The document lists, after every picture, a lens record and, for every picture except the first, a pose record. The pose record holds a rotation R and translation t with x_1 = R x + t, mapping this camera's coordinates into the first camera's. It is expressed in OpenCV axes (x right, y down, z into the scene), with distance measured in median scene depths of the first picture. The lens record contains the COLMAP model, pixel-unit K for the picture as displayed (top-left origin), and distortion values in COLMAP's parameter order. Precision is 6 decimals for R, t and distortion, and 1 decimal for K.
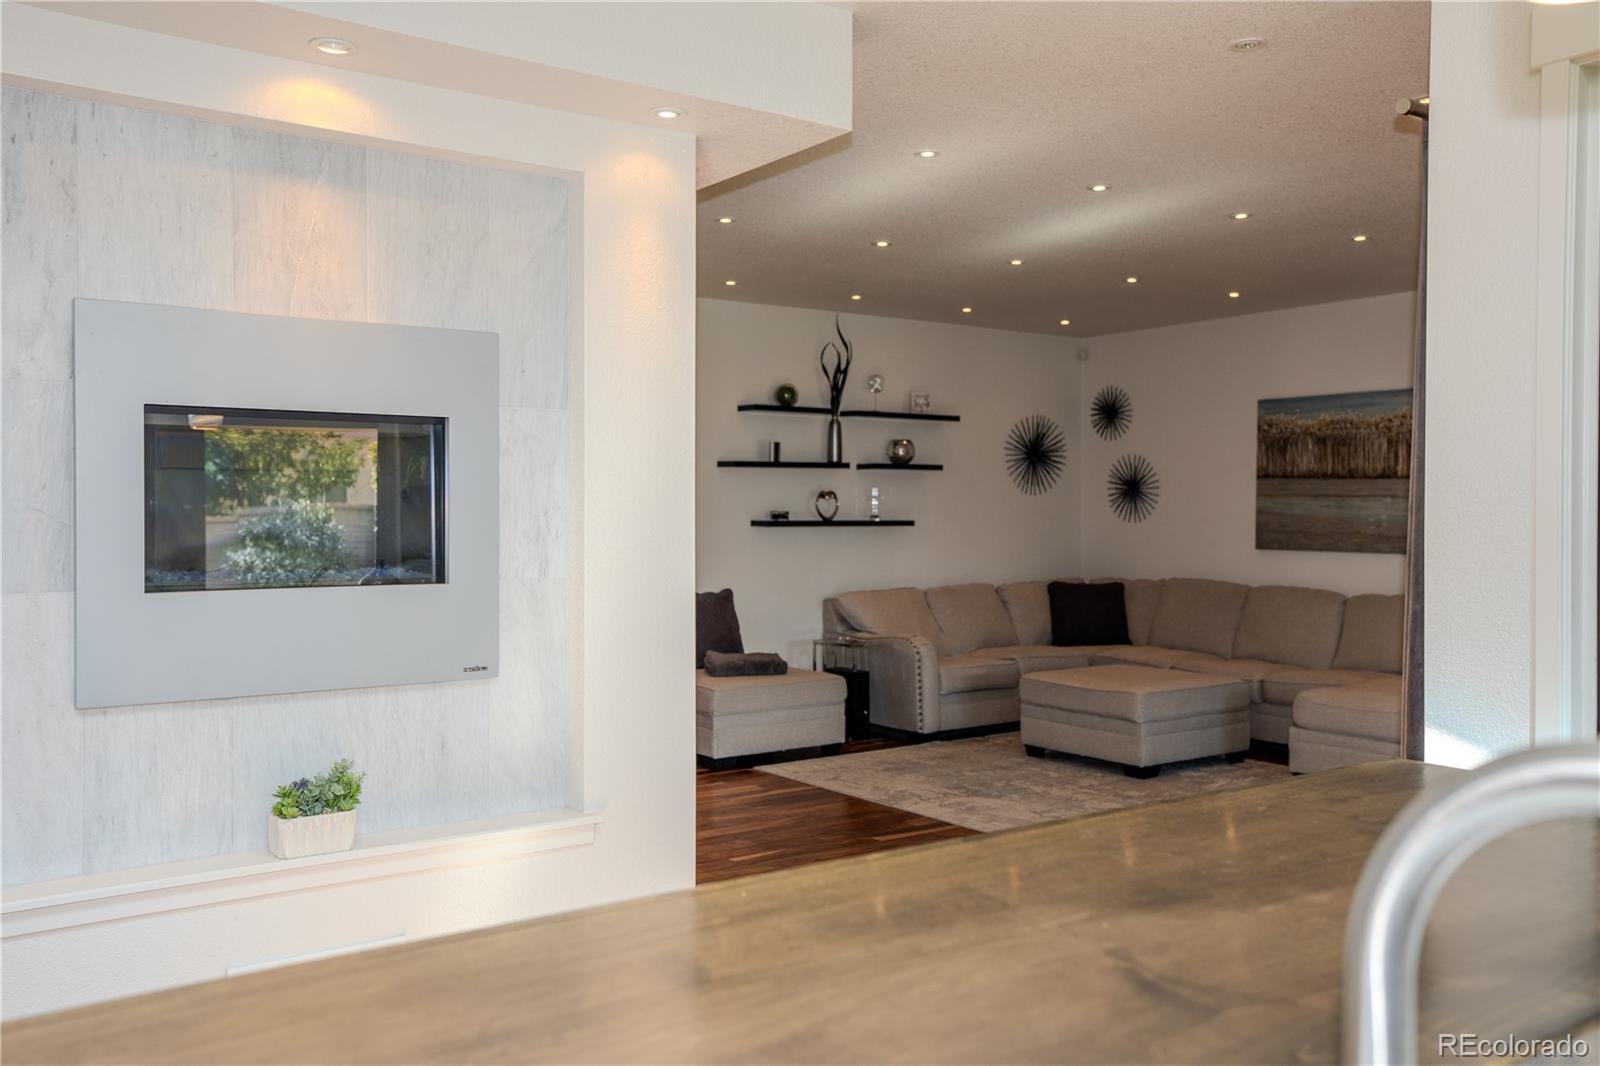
lens RADIAL K [[1354.1, 0, 800.0], [0, 1354.1, 533.0], [0, 0, 1]] dist [0.012516, 0.004251]
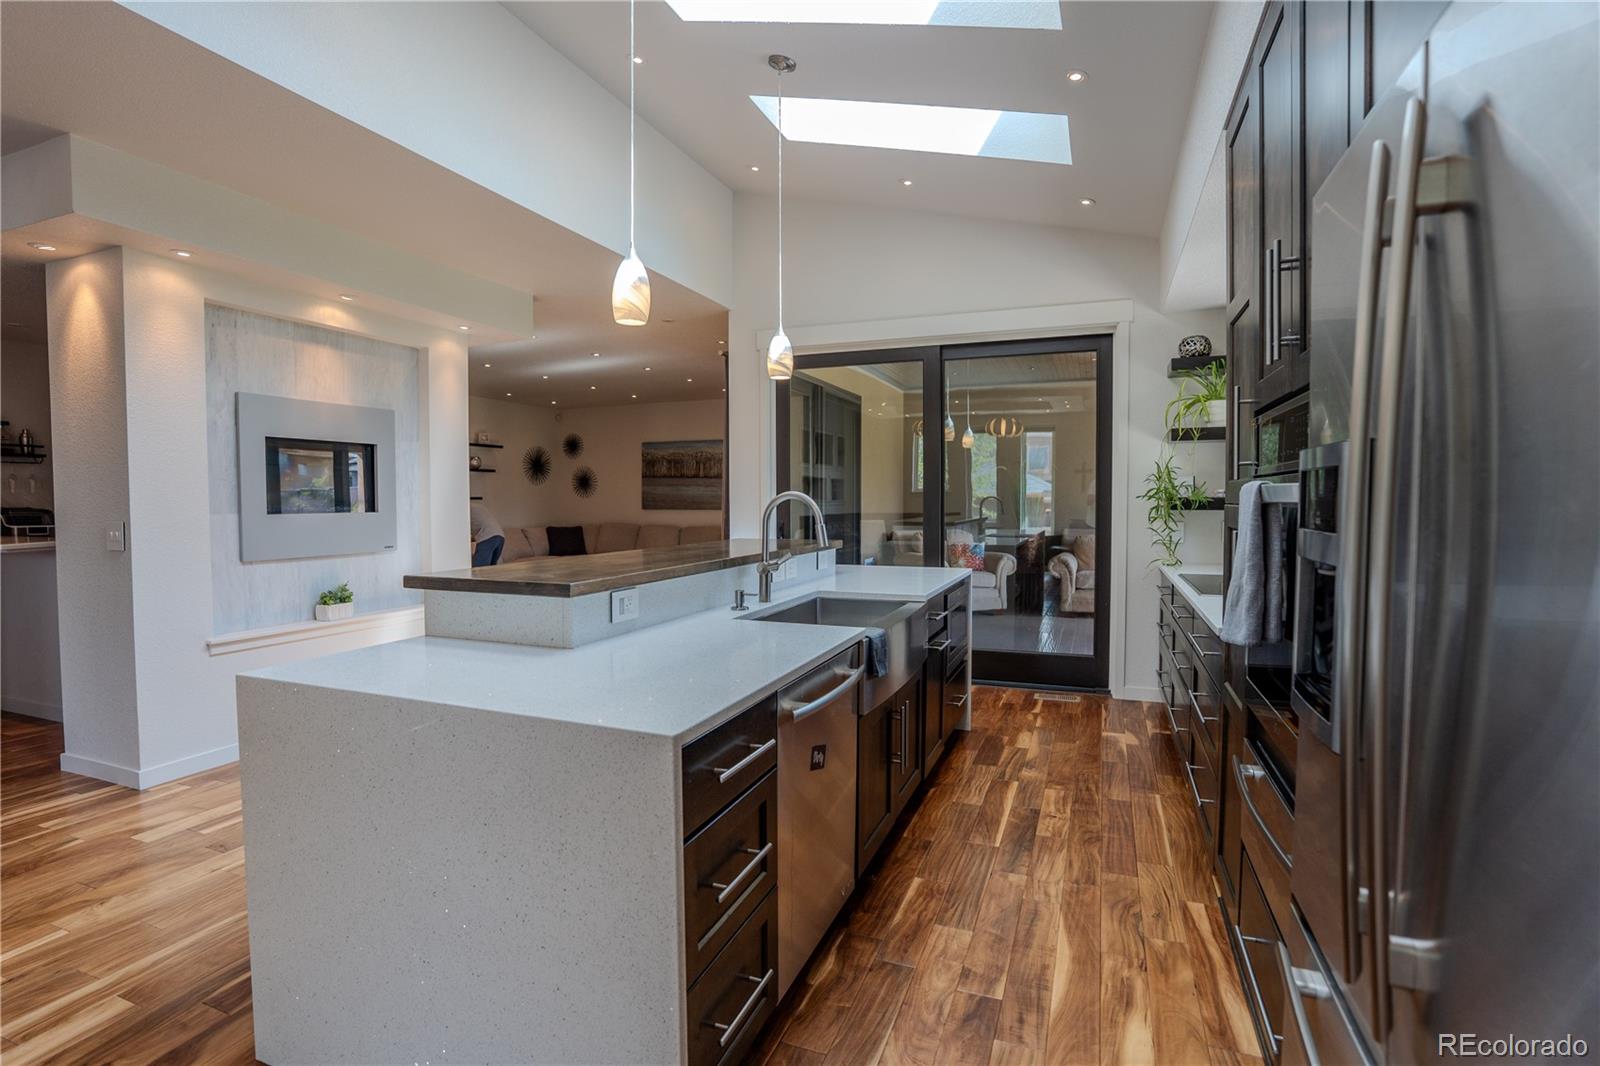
lens RADIAL K [[759.8, 0, 800.0], [0, 759.8, 533.0], [0, 0, 1]] dist [-0.049363, 0.000059]
pose [[0.840234, -0.029118, 0.541442, -0.331237], [0.014389, 0.999403, 0.031417, 0.041136], [-0.542034, -0.018607, 0.840151, -0.520812]]
